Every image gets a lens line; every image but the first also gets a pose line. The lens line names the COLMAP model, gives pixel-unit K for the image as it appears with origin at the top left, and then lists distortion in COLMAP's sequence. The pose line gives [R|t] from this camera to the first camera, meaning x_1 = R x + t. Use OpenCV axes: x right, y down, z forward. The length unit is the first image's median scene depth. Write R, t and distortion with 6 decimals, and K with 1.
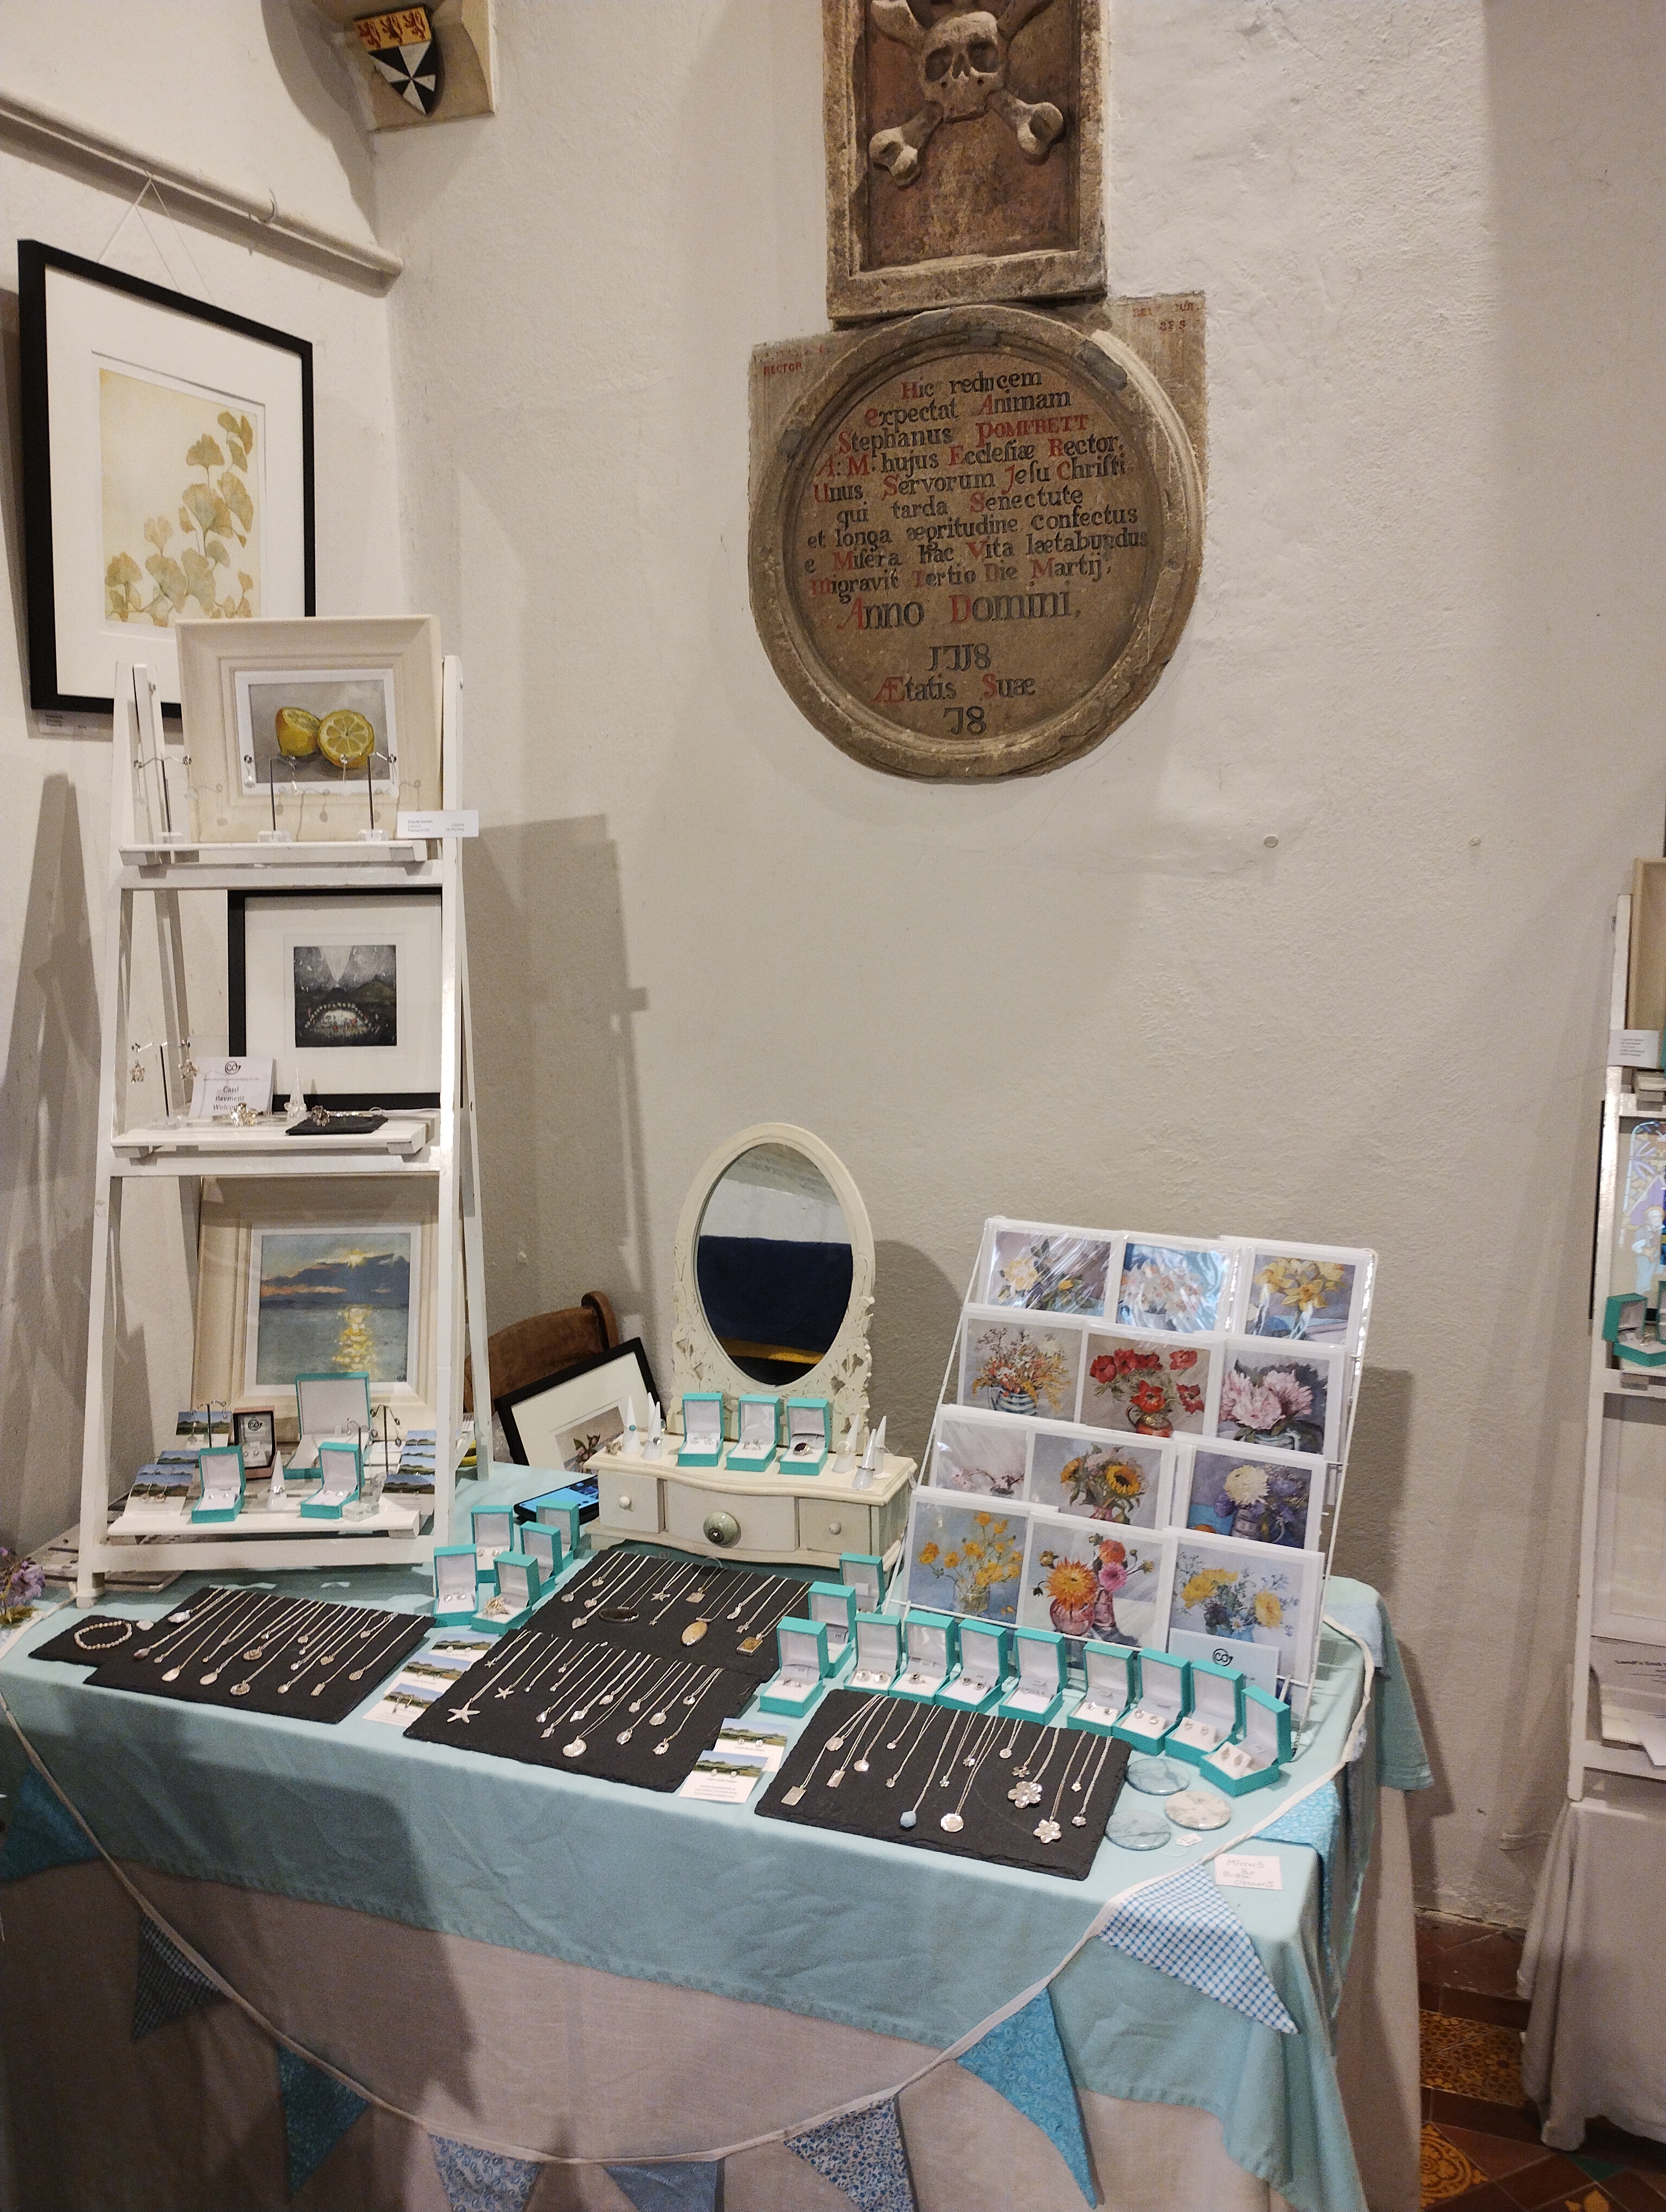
lens RADIAL K [[1813.4, 0, 831.1], [0, 1813.4, 1101.7], [0, 0, 1]] dist [0.003241, 0.003032]
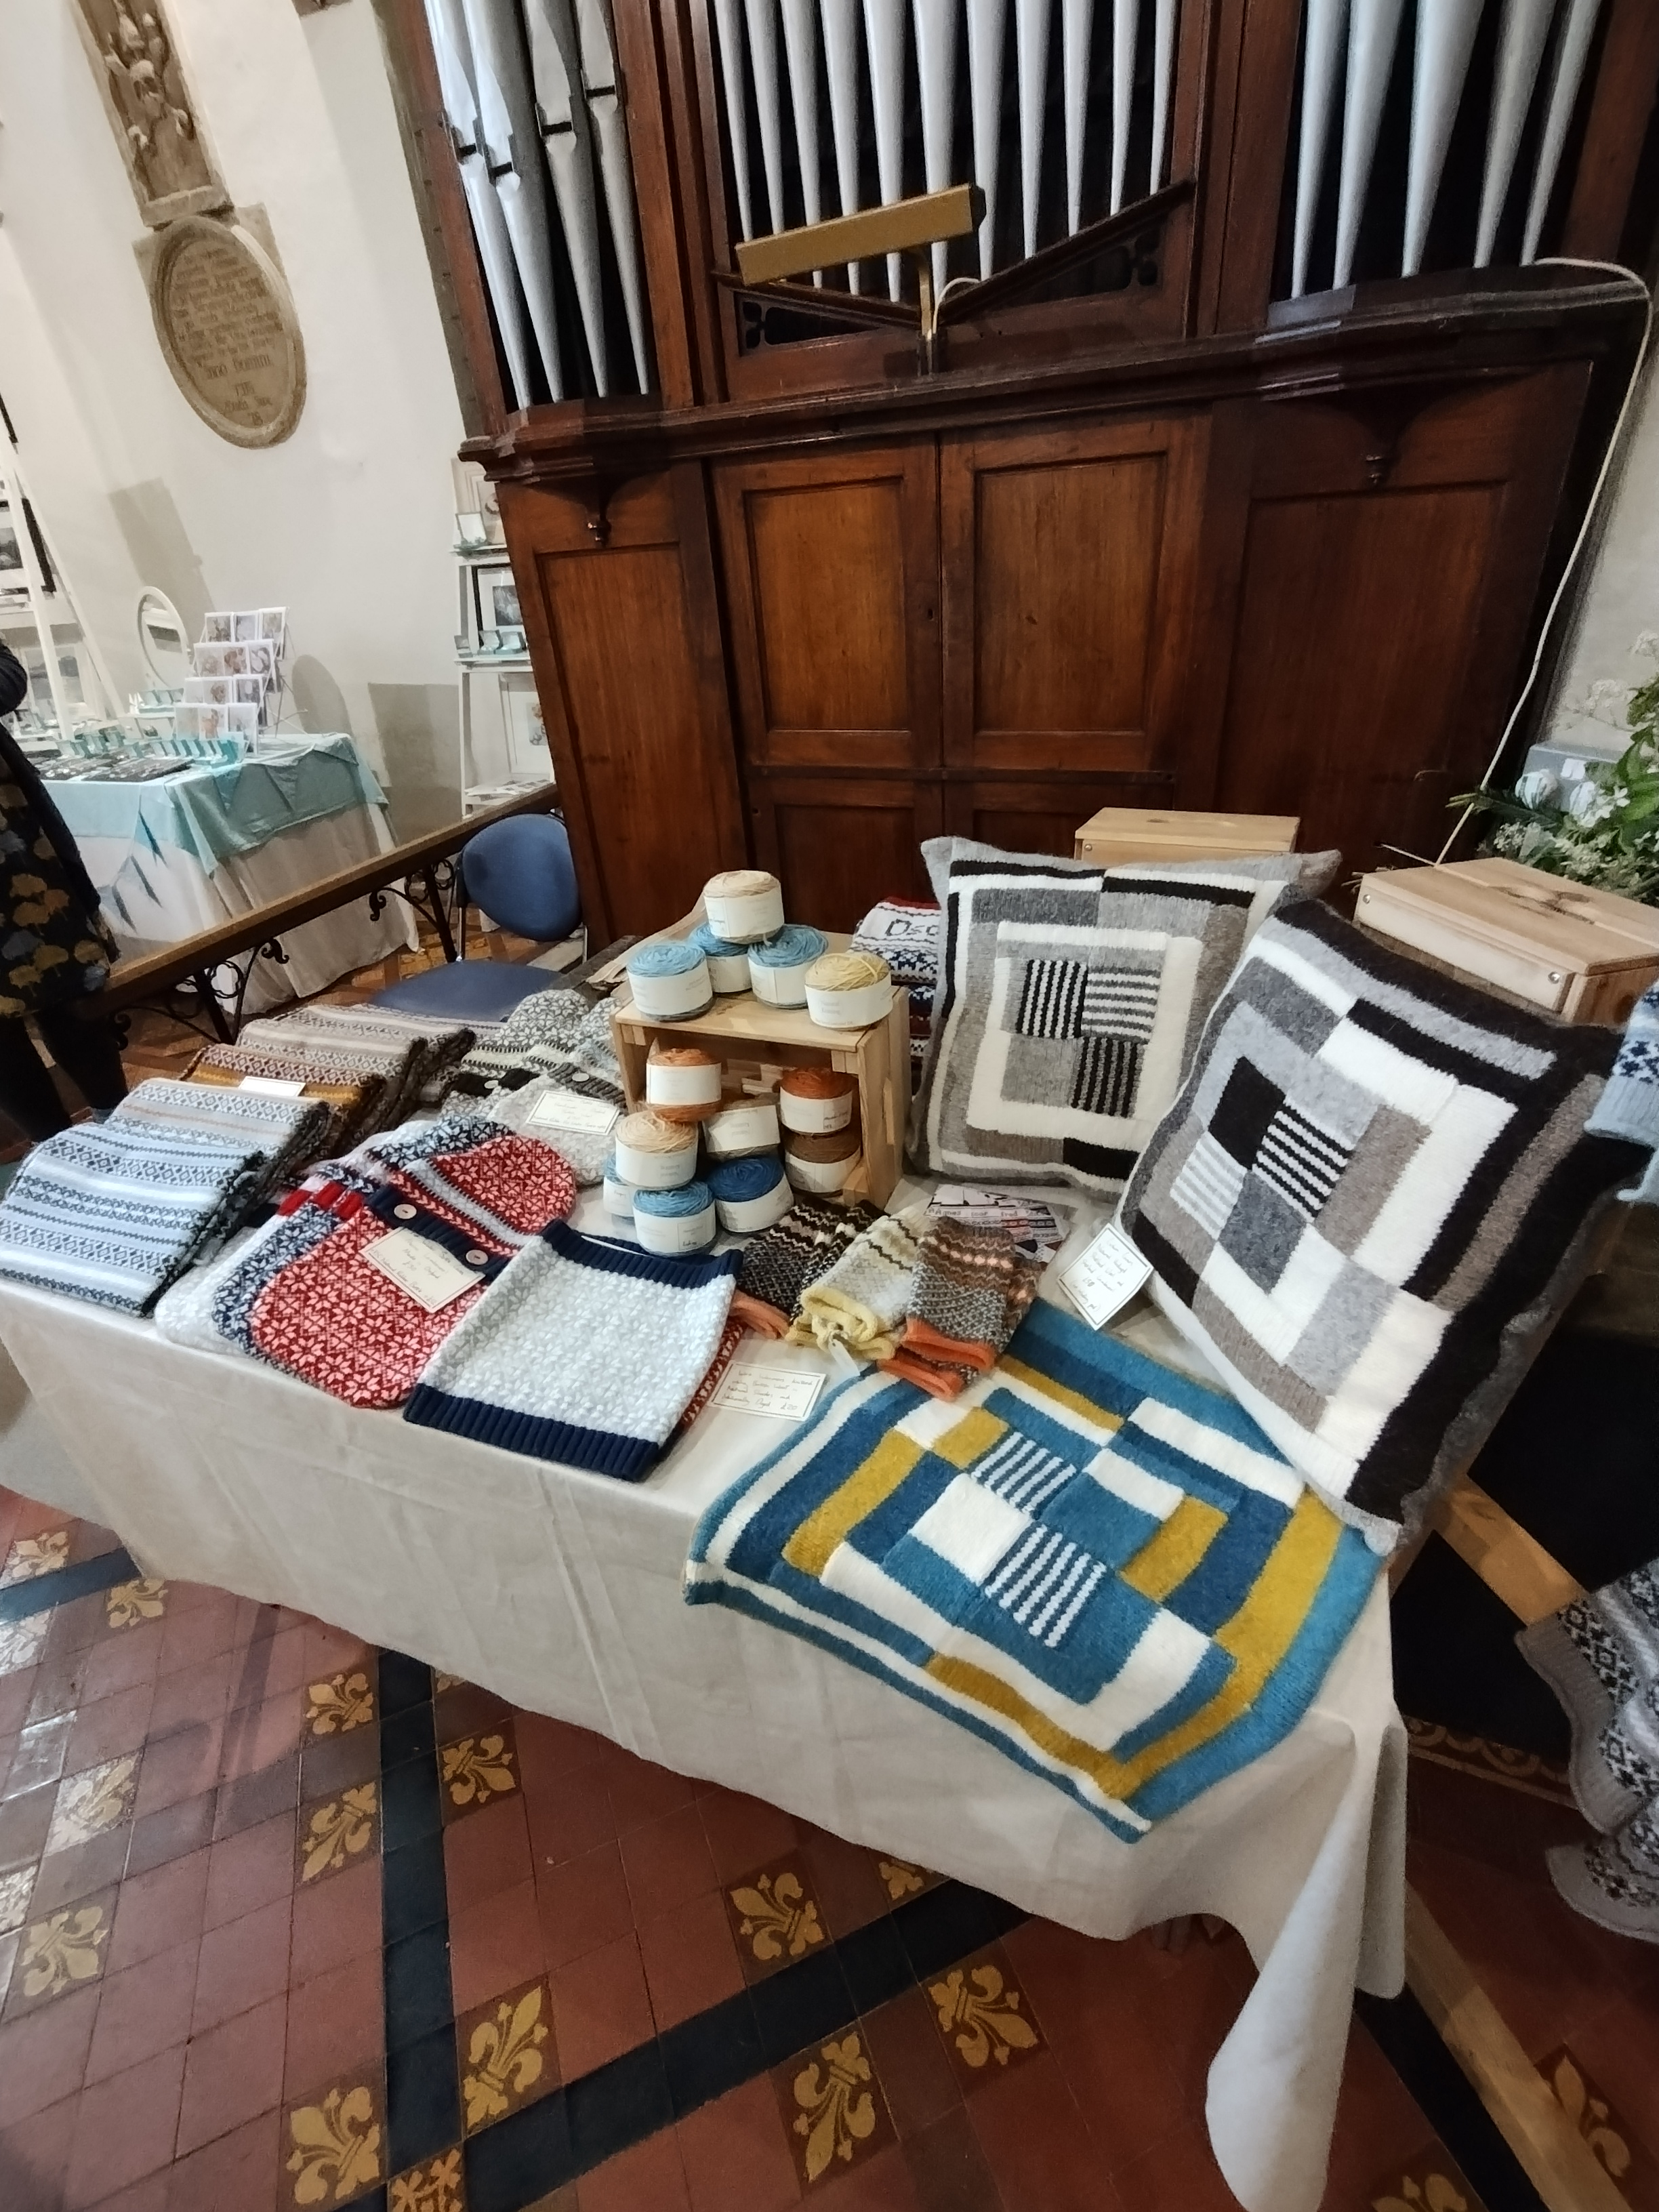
lens RADIAL K [[1018.0, 0, 822.5], [0, 1018.0, 1109.2], [0, 0, 1]] dist [-0.000773, 0.000009]
pose [[0.997368, -0.035284, -0.063349, 0.950132], [0.055593, 0.932982, 0.355603, 0.232283], [0.046556, -0.358189, 0.932488, -0.640291]]
